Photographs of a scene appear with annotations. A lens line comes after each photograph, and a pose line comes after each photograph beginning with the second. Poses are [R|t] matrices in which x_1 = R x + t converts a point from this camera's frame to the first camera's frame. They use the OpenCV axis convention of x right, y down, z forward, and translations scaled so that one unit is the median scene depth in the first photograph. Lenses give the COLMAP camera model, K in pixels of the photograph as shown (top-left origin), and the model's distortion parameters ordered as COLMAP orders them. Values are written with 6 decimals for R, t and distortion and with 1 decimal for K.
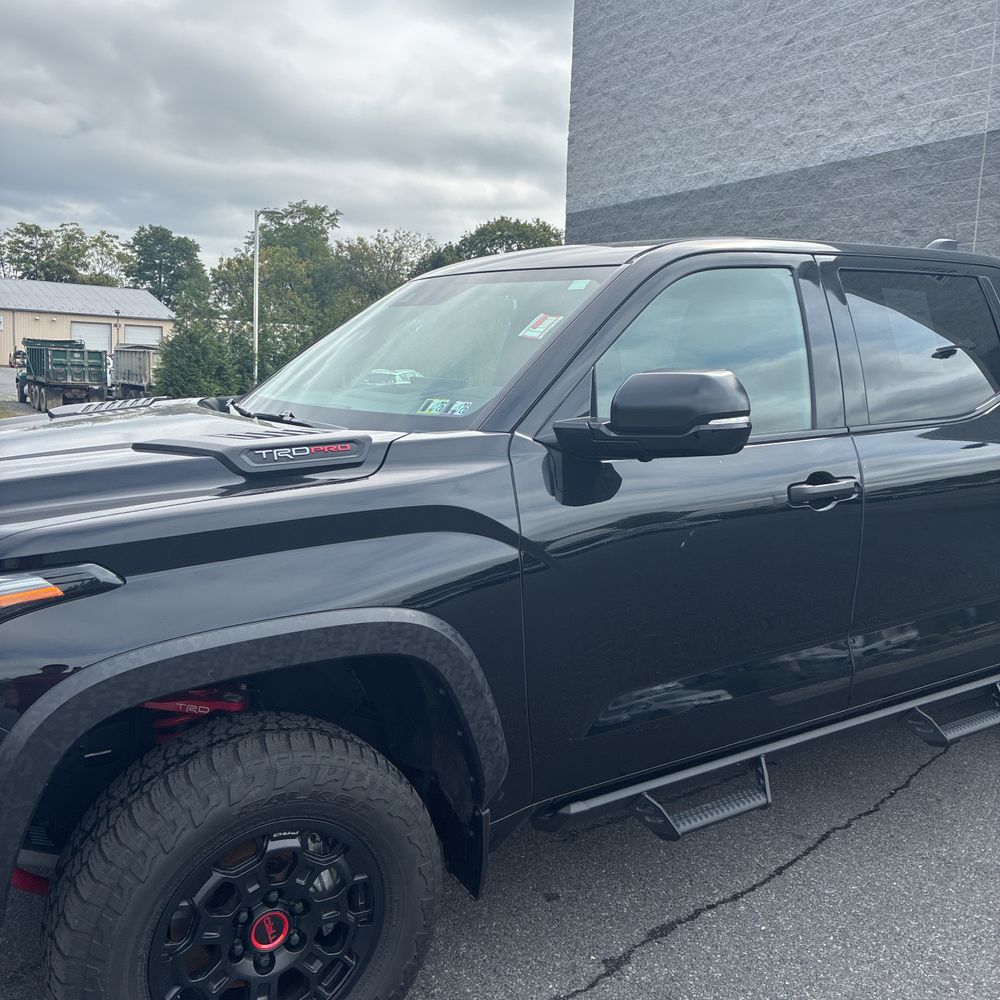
lens RADIAL K [[1005.5, 0, 510.2], [0, 1005.5, 493.2], [0, 0, 1]] dist [0.018469, 0.000000]
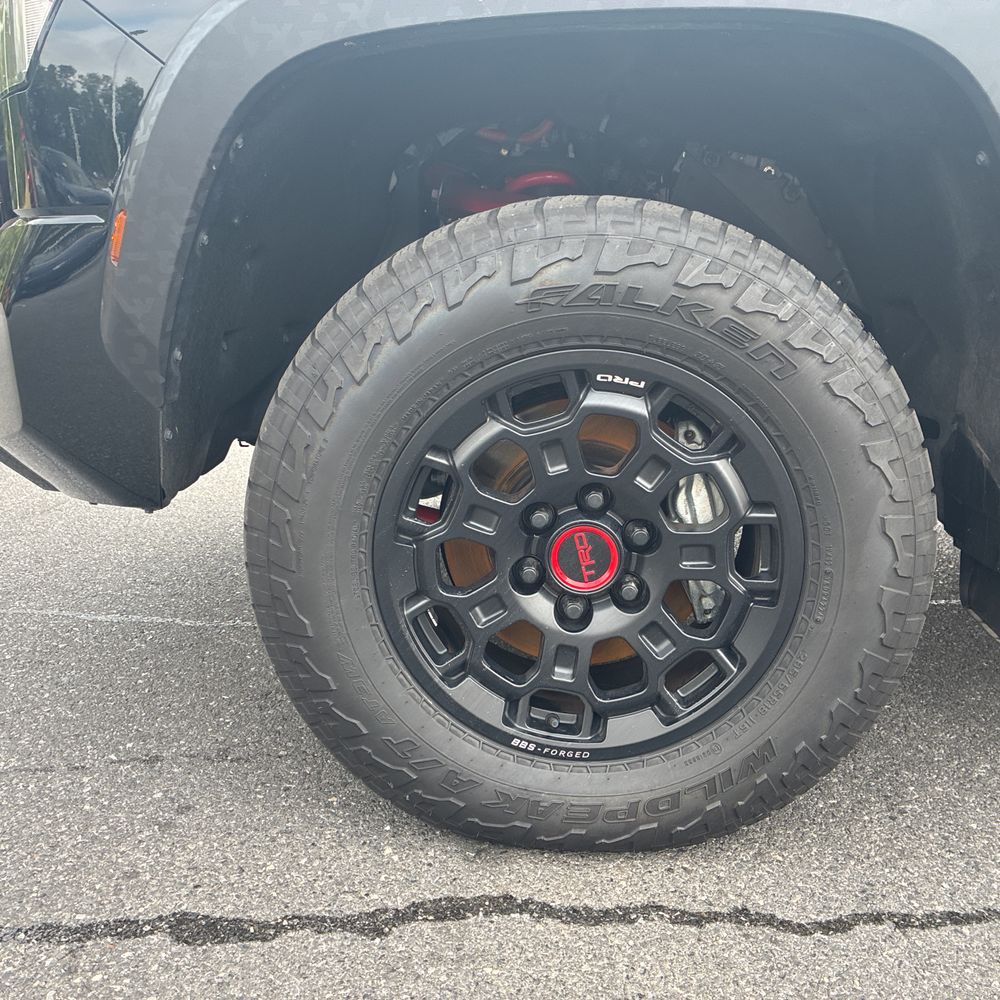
lens RADIAL K [[1005.5, 0, 480.4], [0, 1005.5, 510.6], [0, 0, 1]] dist [0.018469, 0.000000]
pose [[0.814124, 0.132483, -0.565376, 0.005515], [-0.085141, 0.990338, 0.109462, 0.060575], [0.574415, -0.040979, 0.817538, 0.087192]]
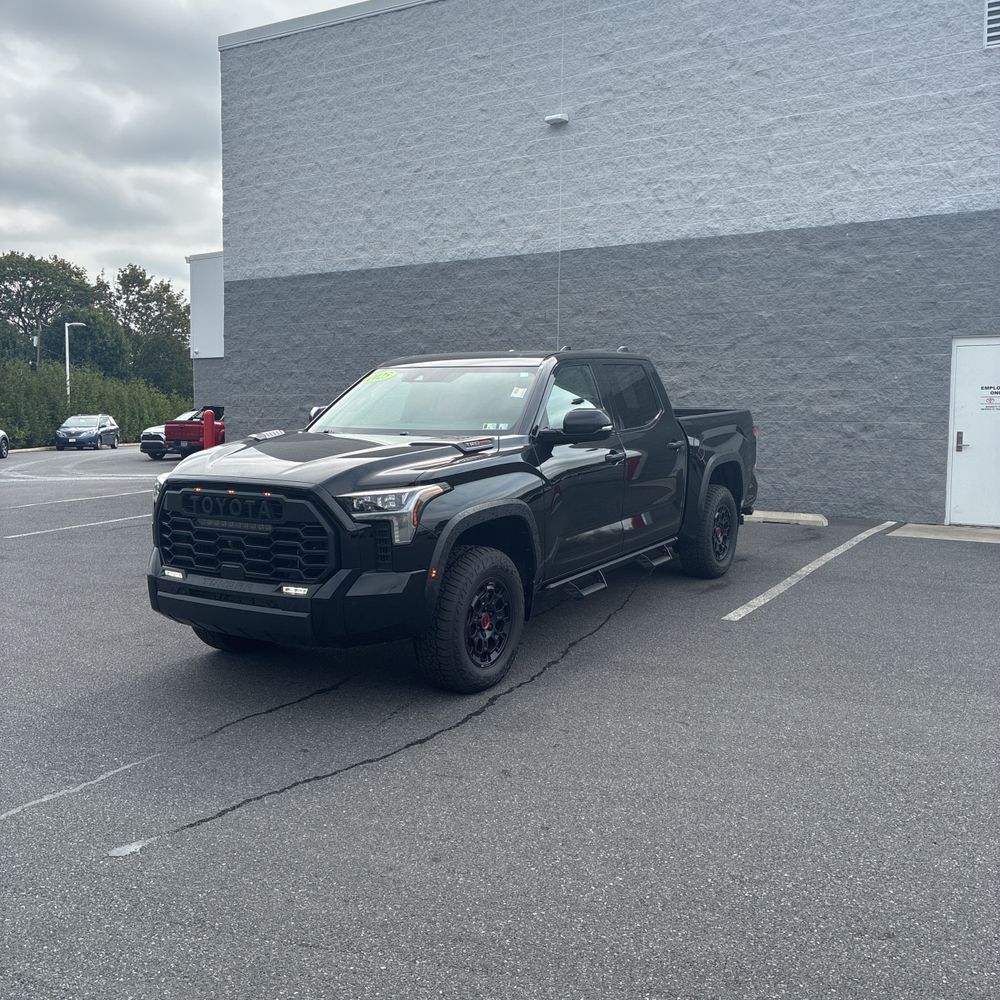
lens RADIAL K [[1005.5, 0, 501.0], [0, 1005.5, 500.6], [0, 0, 1]] dist [0.018469, 0.000000]
pose [[0.898589, -0.062544, 0.434311, -0.232017], [0.076341, 0.996978, -0.014379, 0.027008], [-0.432099, 0.046076, 0.900648, -0.247699]]
